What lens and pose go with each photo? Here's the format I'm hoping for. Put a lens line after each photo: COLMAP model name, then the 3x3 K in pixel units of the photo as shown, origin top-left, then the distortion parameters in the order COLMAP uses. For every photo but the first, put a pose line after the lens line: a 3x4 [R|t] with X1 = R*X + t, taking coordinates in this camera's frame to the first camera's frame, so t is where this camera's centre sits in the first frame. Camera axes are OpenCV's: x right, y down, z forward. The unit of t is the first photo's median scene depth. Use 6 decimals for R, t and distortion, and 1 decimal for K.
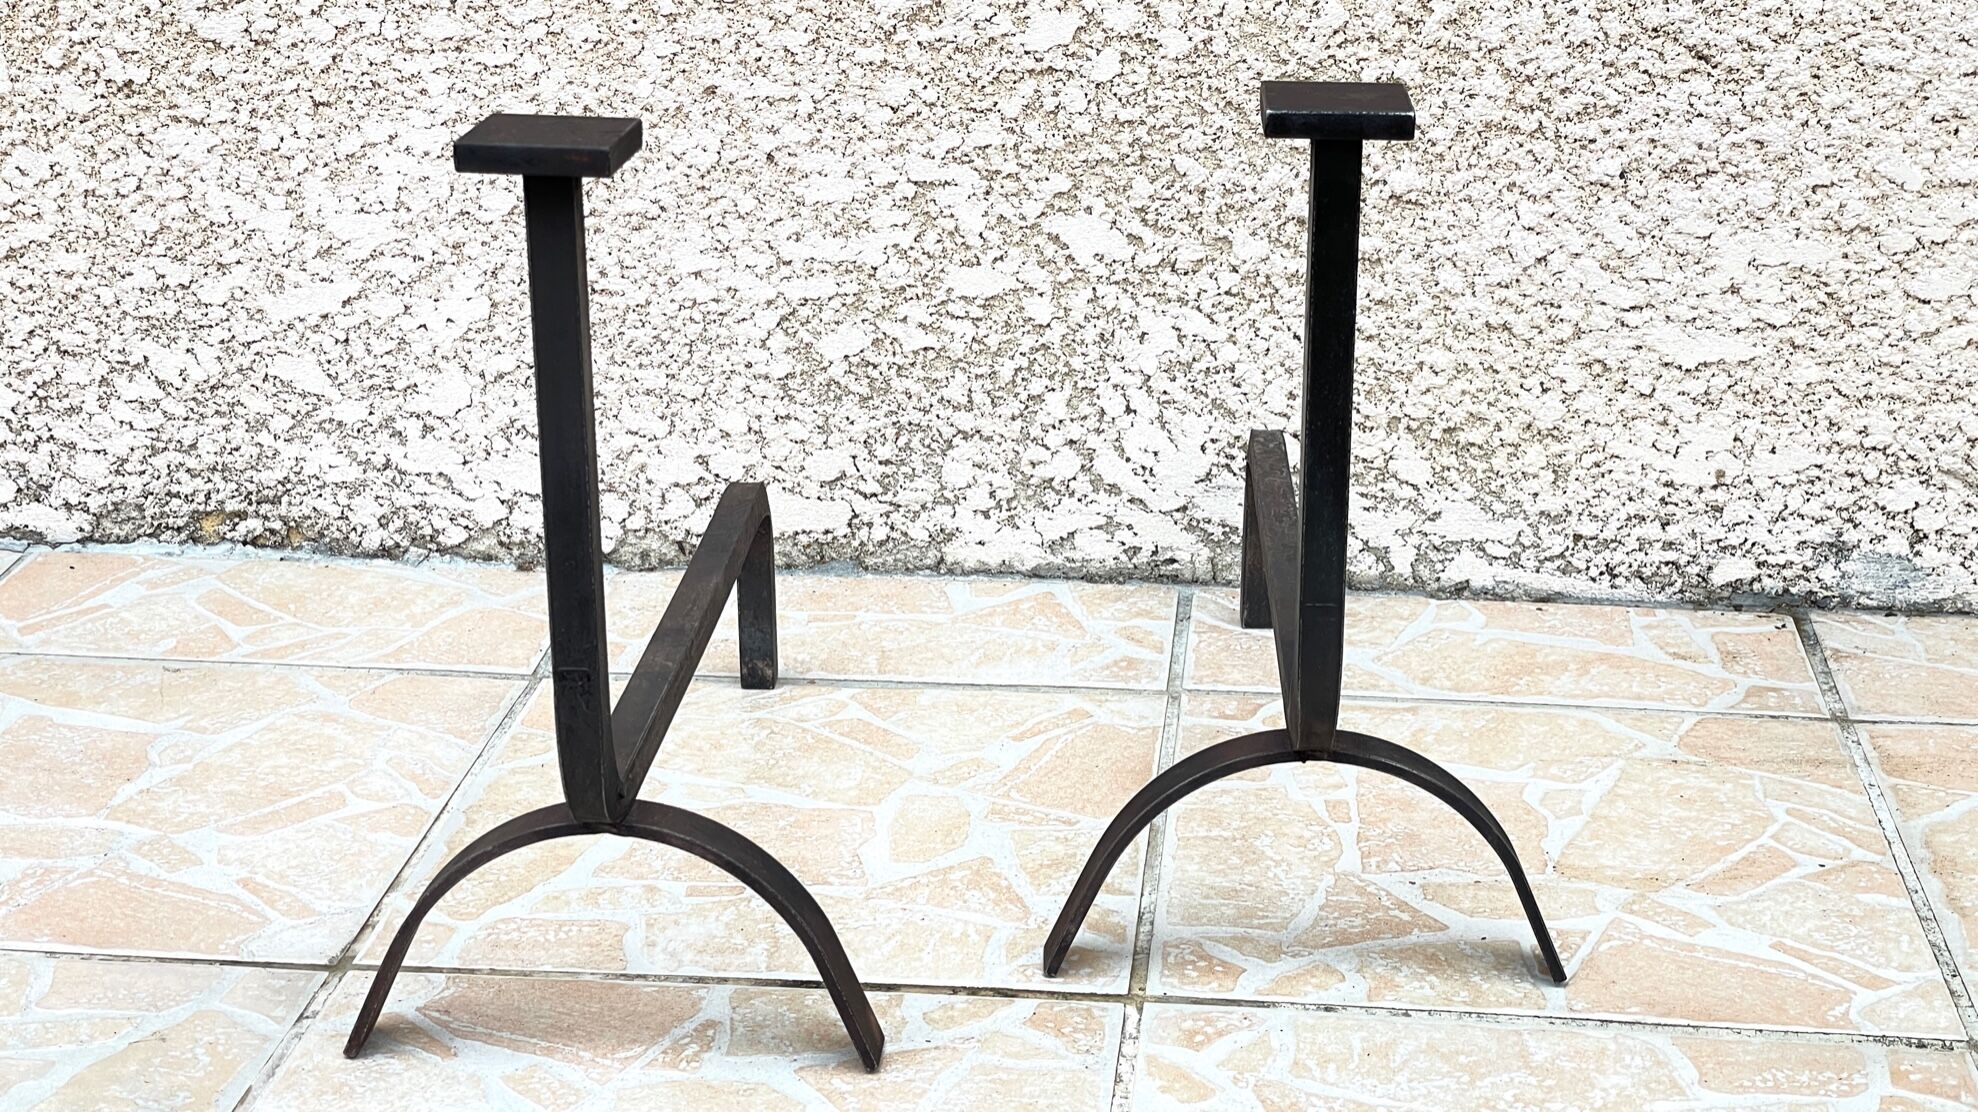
lens RADIAL K [[2952.0, 0, 998.8], [0, 2952.0, 524.8], [0, 0, 1]] dist [0.069178, 0.000000]
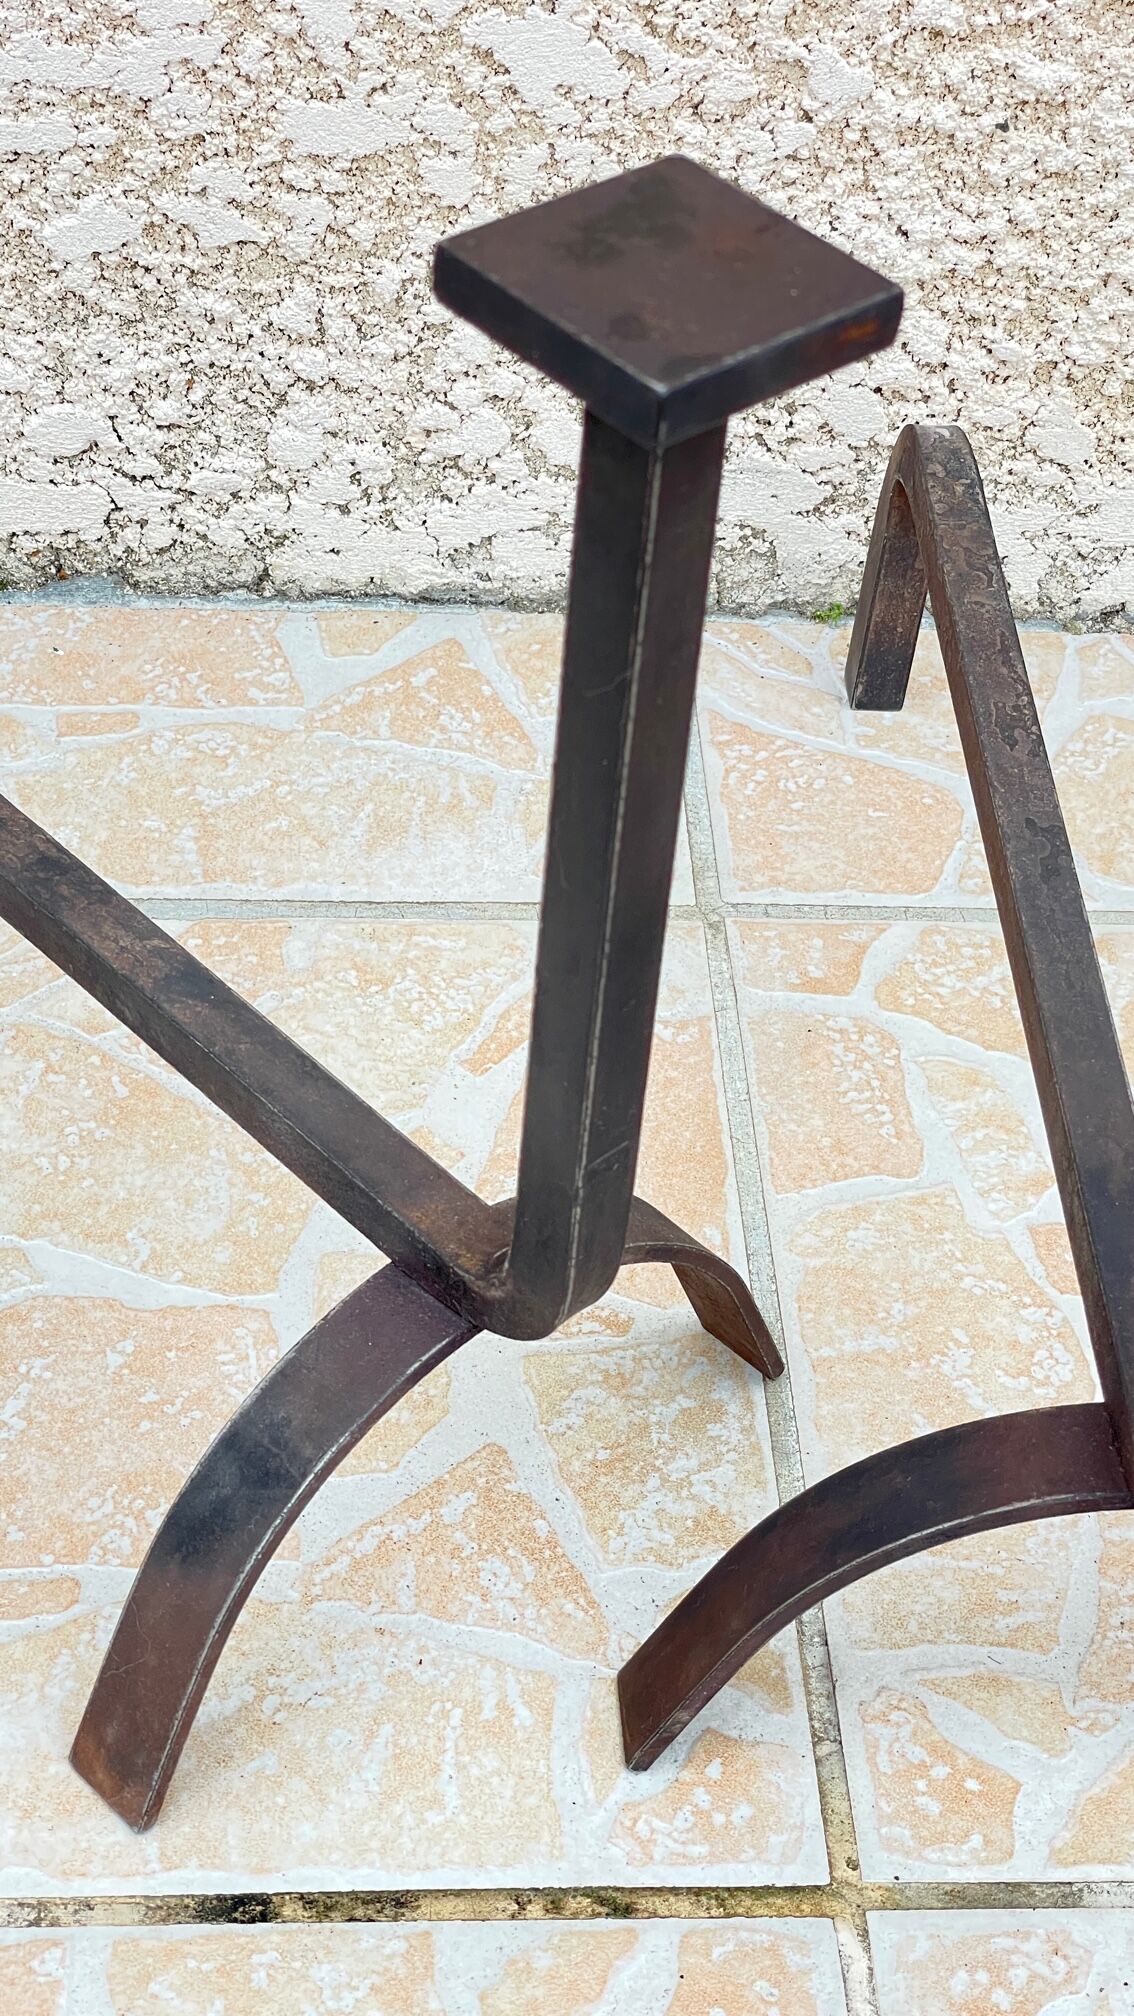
lens RADIAL K [[3008.8, 0, 556.4], [0, 3008.8, 993.5], [0, 0, 1]] dist [0.069178, 0.000000]
pose [[0.984800, -0.055081, 0.164728, -0.068682], [-0.018994, 0.908547, 0.417351, -0.171778], [-0.172651, -0.414136, 0.893690, 0.428533]]
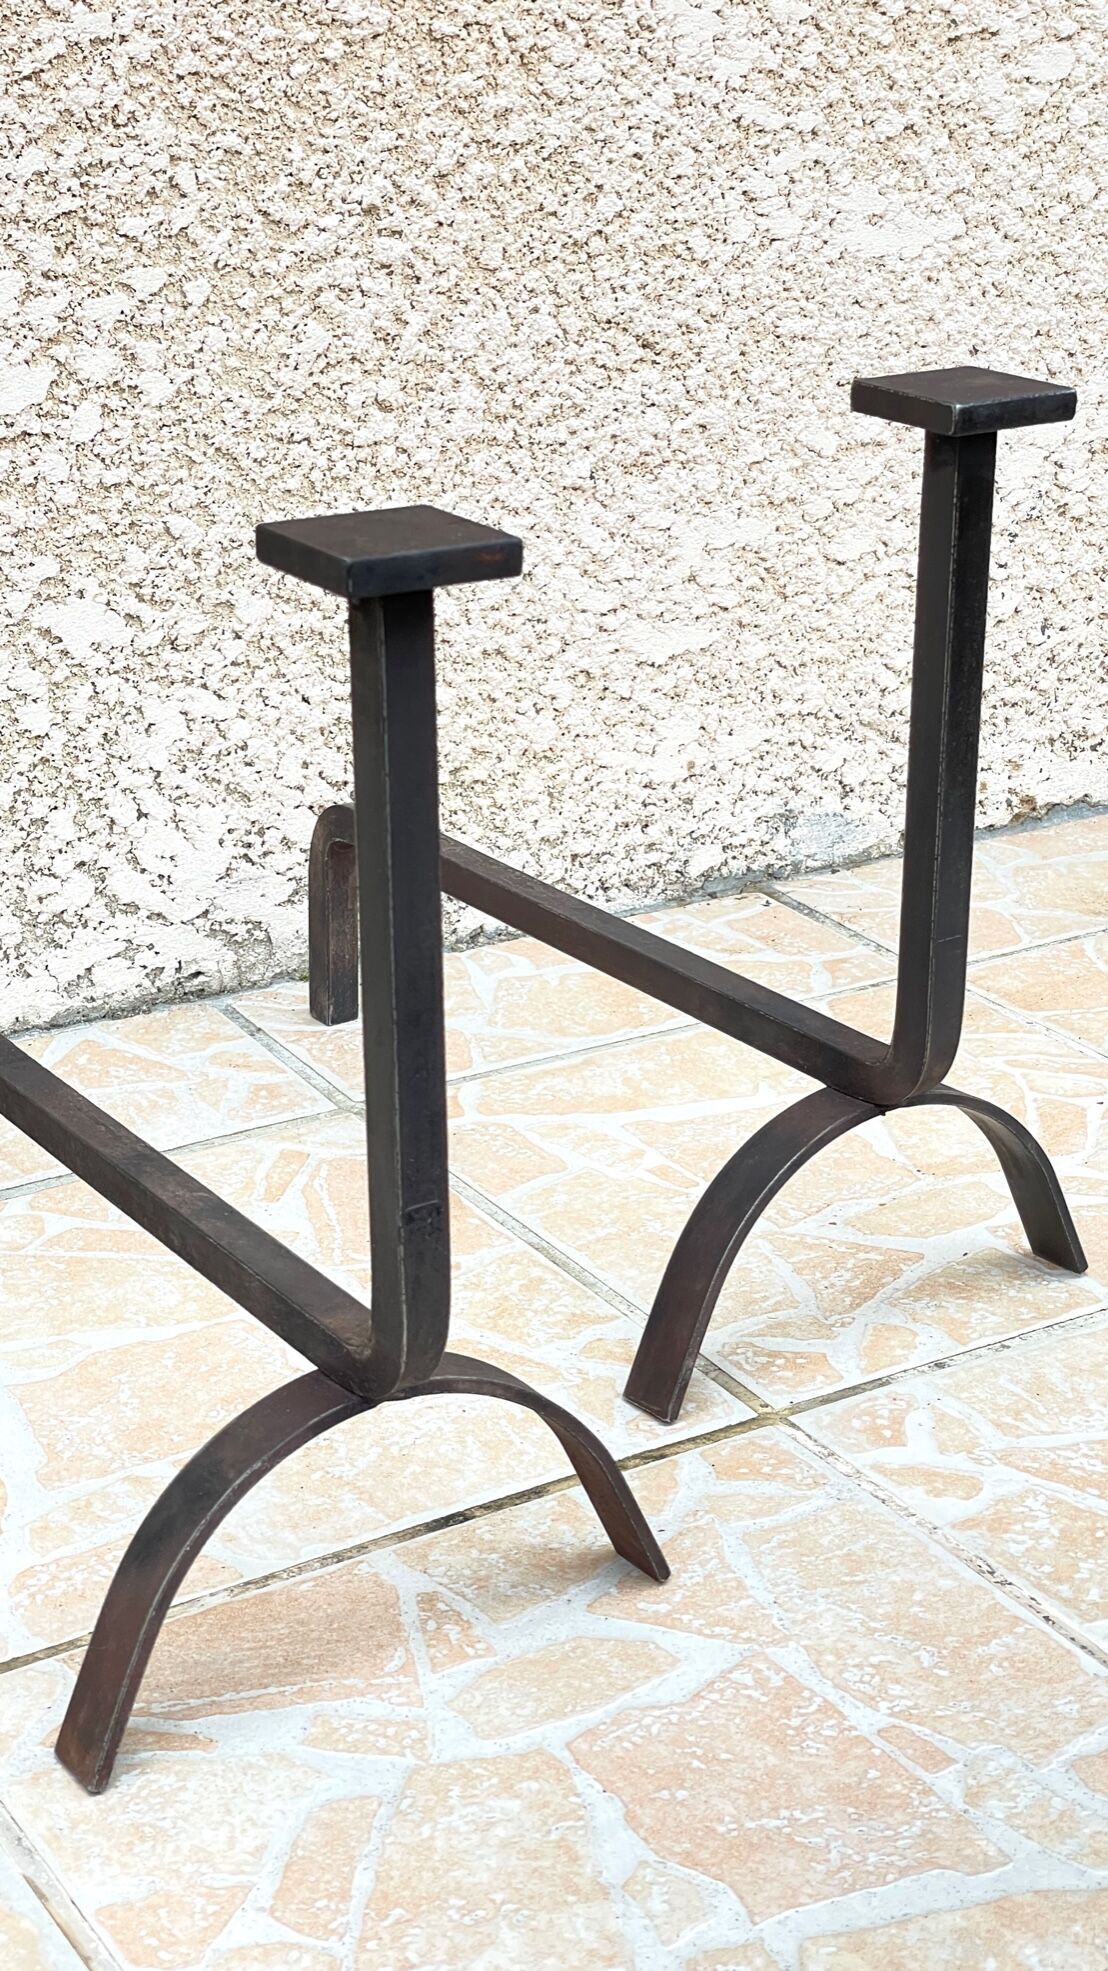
lens RADIAL K [[2941.6, 0, 500.5], [0, 2941.6, 969.4], [0, 0, 1]] dist [0.069178, 0.000000]
pose [[0.805641, -0.216401, 0.551465, -0.365064], [0.198136, 0.975712, 0.093422, -0.055149], [-0.558288, 0.034000, 0.828950, 0.221339]]
